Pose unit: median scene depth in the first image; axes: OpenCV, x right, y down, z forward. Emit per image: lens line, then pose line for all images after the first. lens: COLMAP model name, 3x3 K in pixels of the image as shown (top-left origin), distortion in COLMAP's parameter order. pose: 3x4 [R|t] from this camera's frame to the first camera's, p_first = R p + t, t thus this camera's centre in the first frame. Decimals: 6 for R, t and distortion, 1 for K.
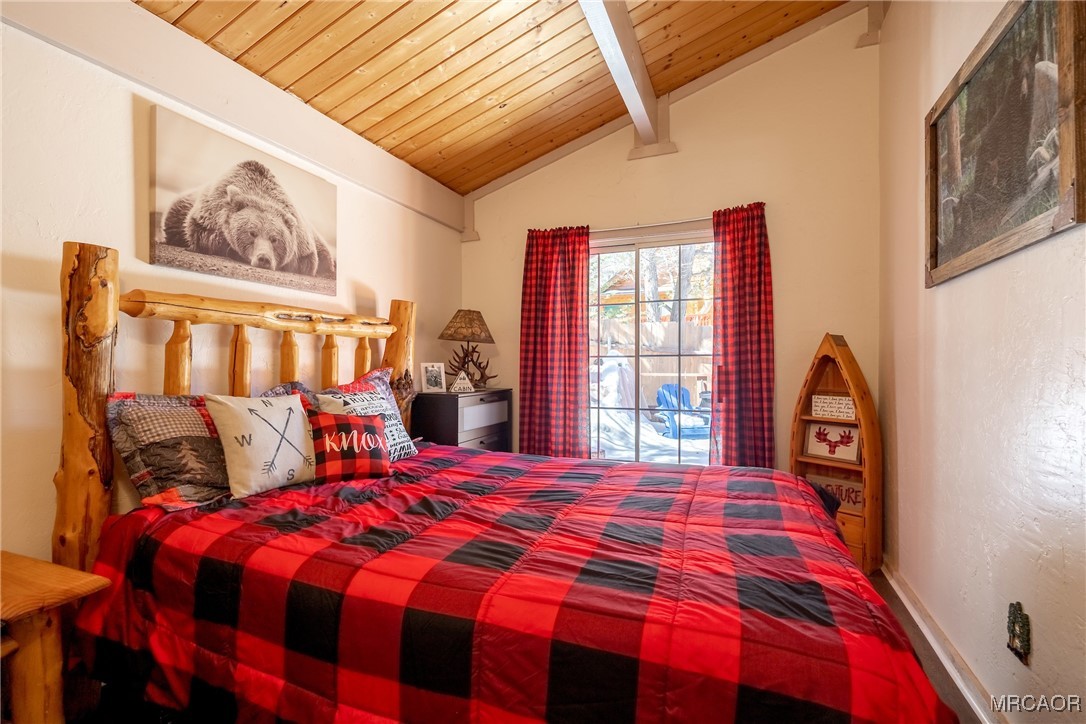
lens RADIAL K [[474.6, 0, 547.2], [0, 474.6, 369.4], [0, 0, 1]] dist [-0.000224, -0.000060]
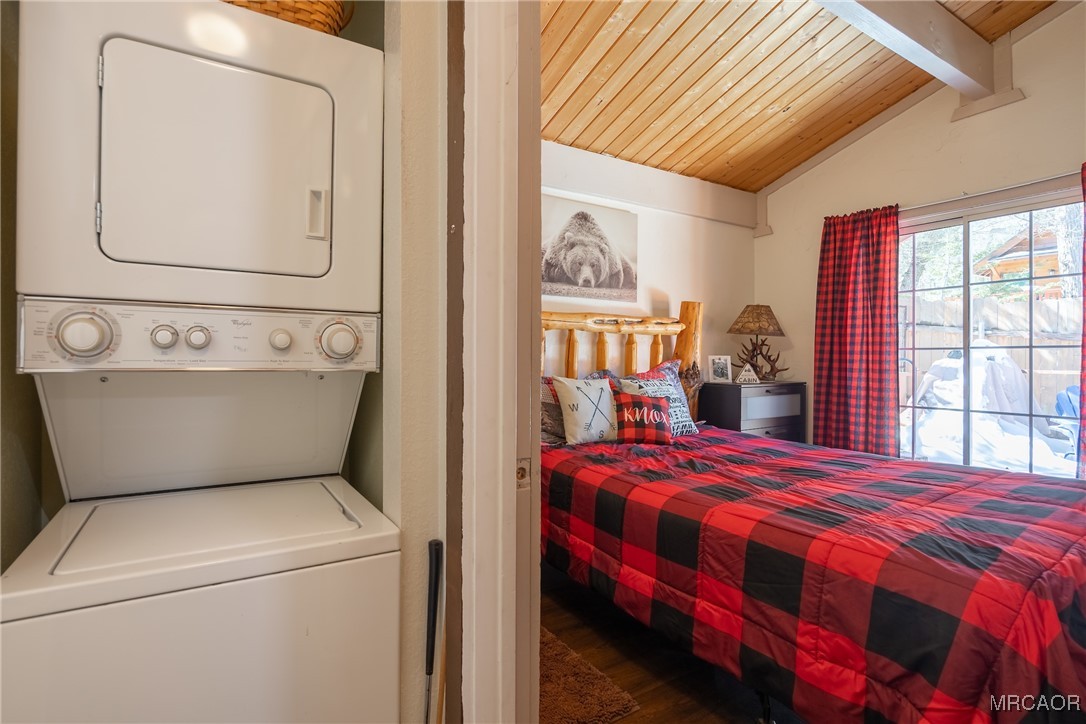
lens RADIAL K [[530.7, 0, 521.8], [0, 530.7, 359.5], [0, 0, 1]] dist [-0.000219, -0.000041]
pose [[0.789783, 0.006171, -0.613356, 0.174175], [-0.009696, 0.999950, -0.002424, 0.002890], [0.613310, 0.007862, 0.789803, -0.287149]]
